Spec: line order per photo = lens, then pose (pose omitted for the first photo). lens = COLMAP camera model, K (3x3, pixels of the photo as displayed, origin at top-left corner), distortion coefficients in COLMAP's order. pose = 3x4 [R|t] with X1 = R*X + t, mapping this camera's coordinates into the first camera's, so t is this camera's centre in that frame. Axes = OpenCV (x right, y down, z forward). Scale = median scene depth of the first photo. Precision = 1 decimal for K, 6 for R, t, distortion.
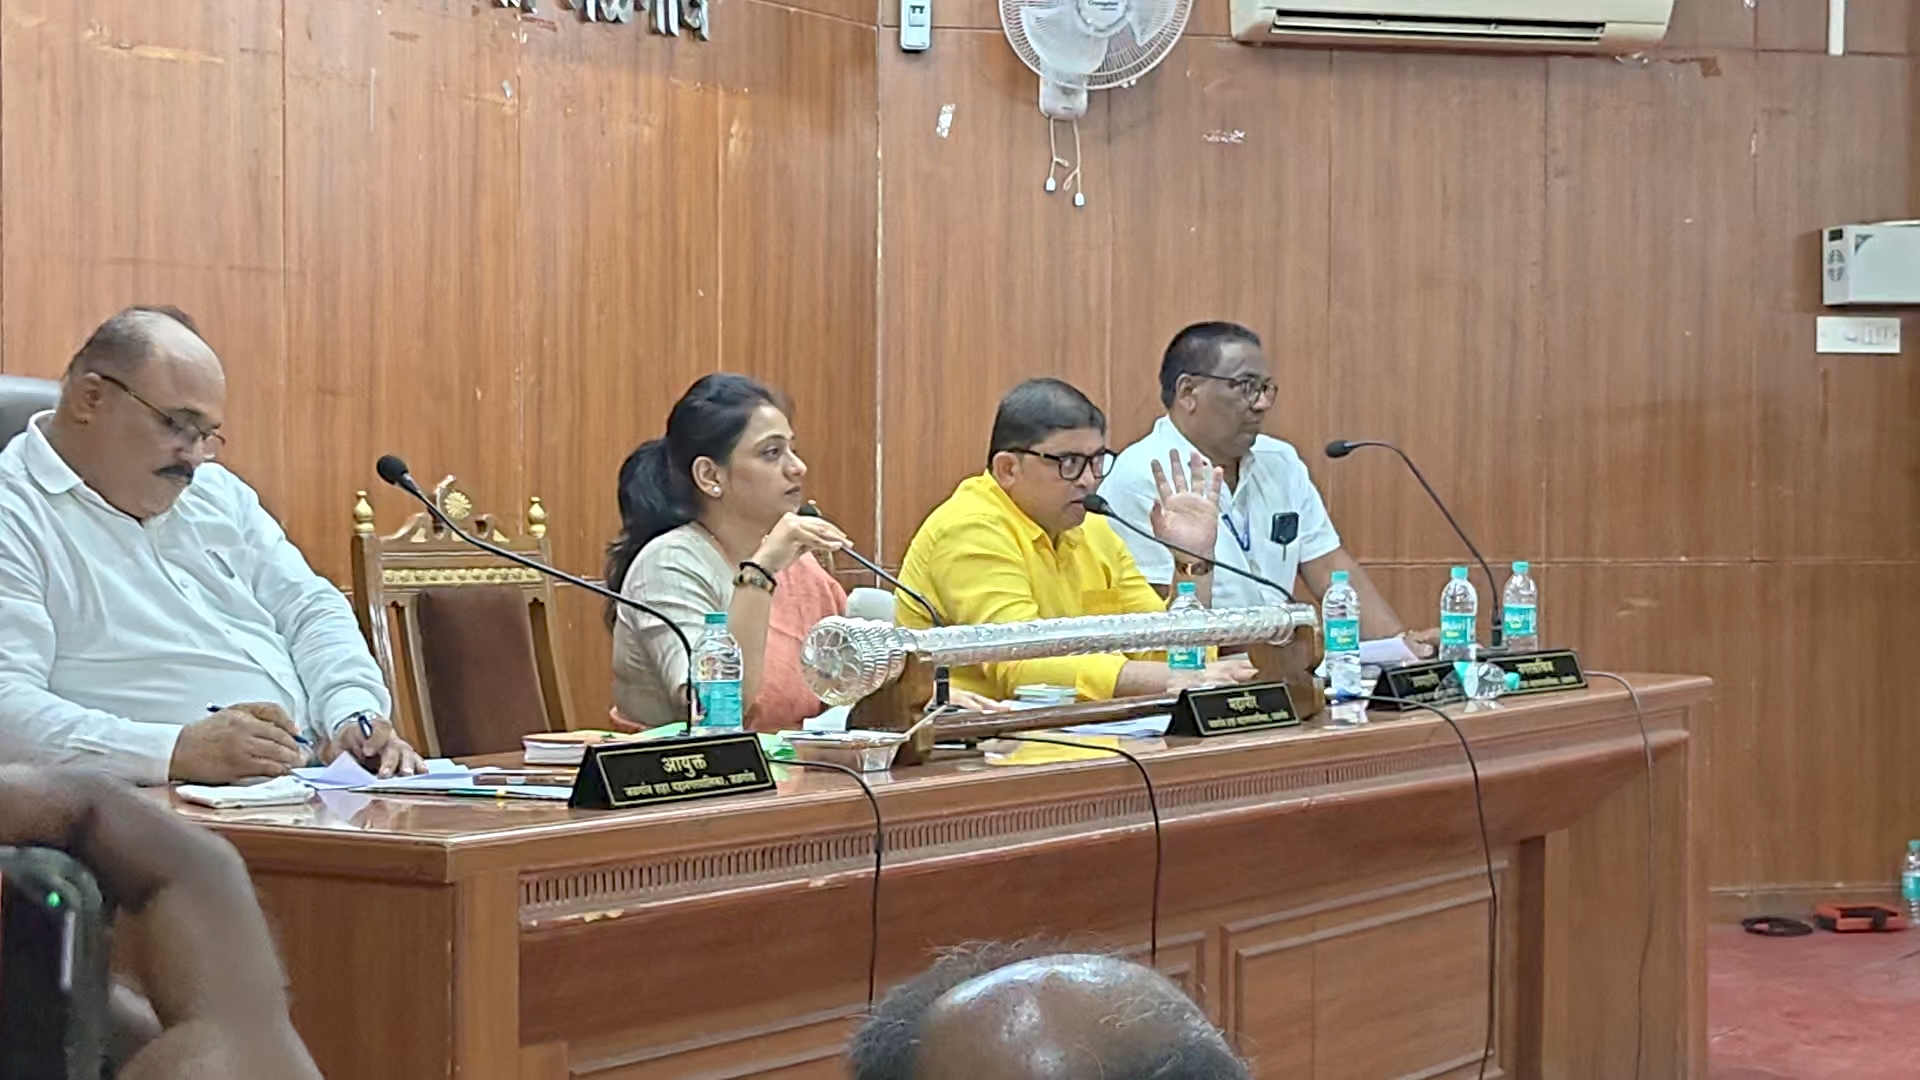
lens RADIAL K [[6296.0, 0, 960.0], [0, 6296.0, 540.0], [0, 0, 1]] dist [0.147378, -10.876585]
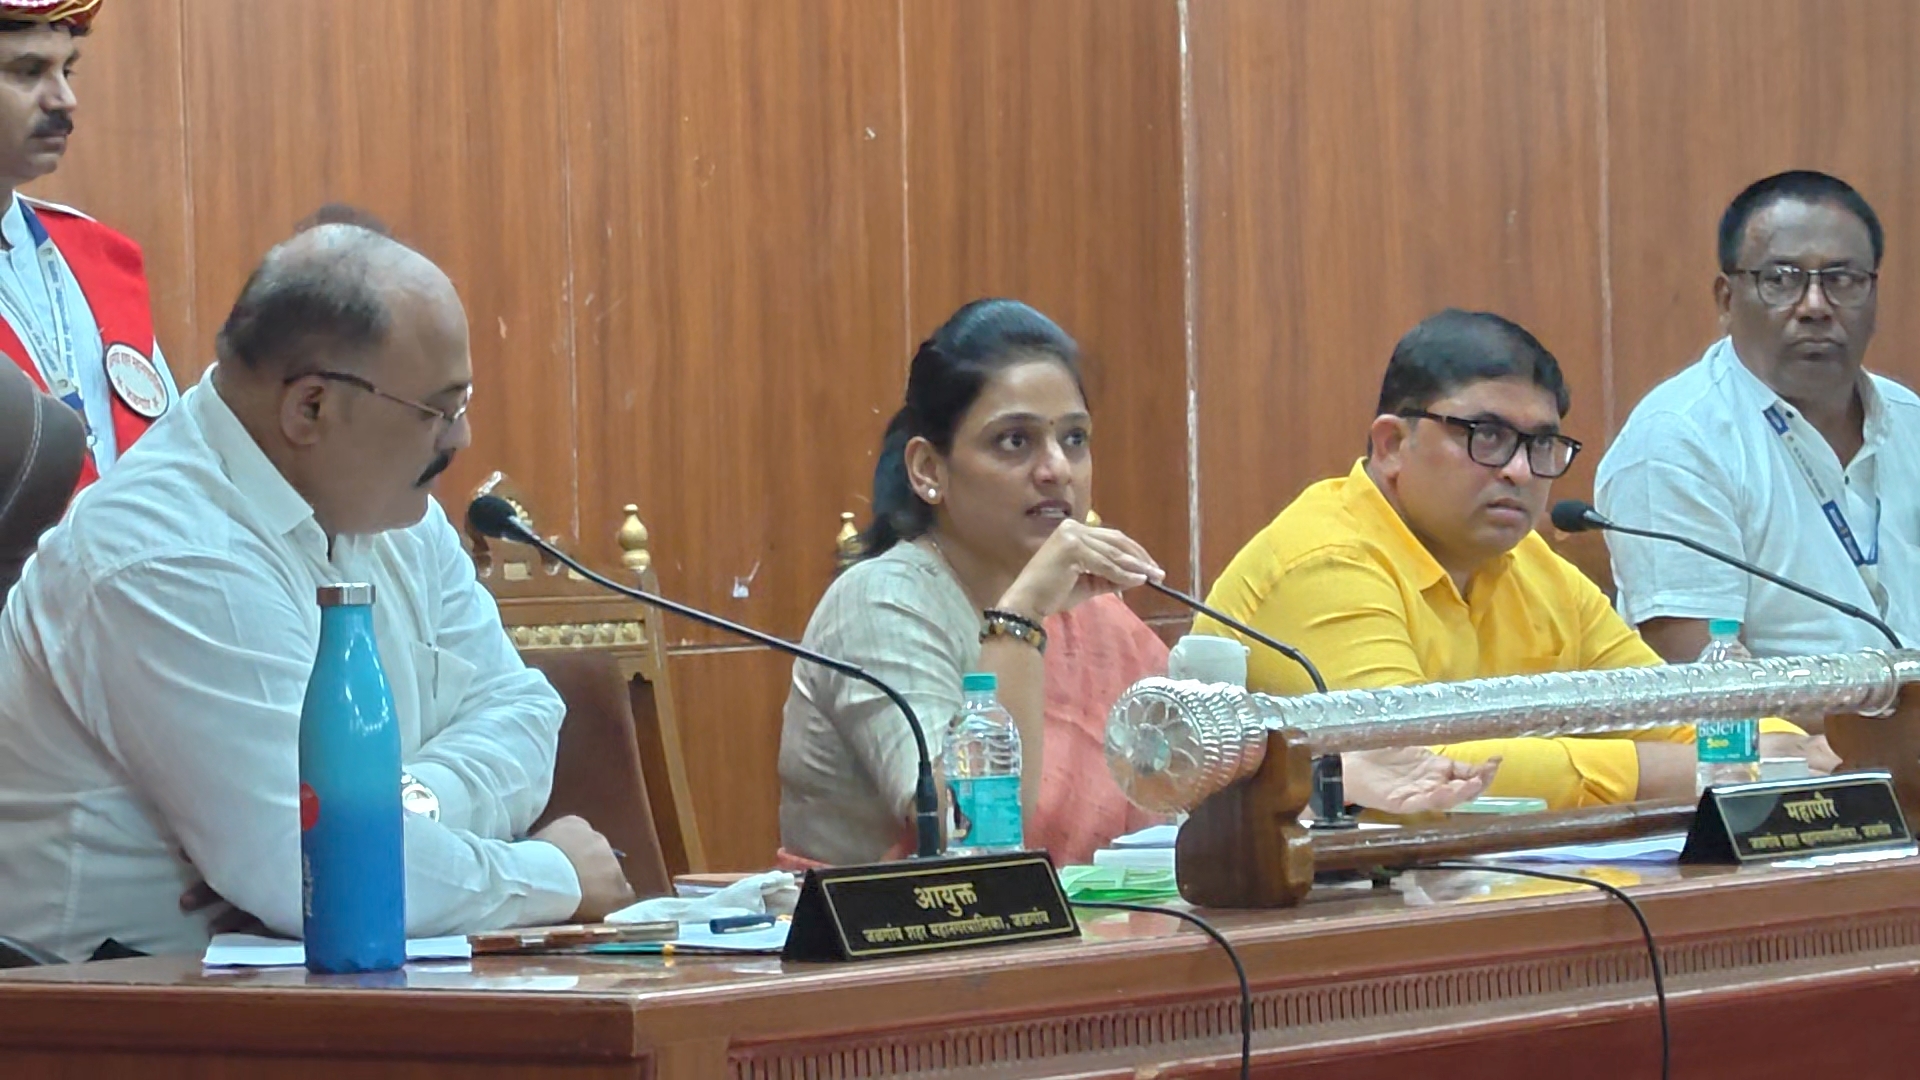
lens RADIAL K [[6296.0, 0, 960.0], [0, 6296.0, 540.0], [0, 0, 1]] dist [0.147378, -10.876585]
pose [[0.997717, -0.025524, -0.062525, 0.000935], [0.025435, 0.999674, -0.002230, -0.001210], [0.062561, 0.000635, 0.998041, 0.383019]]
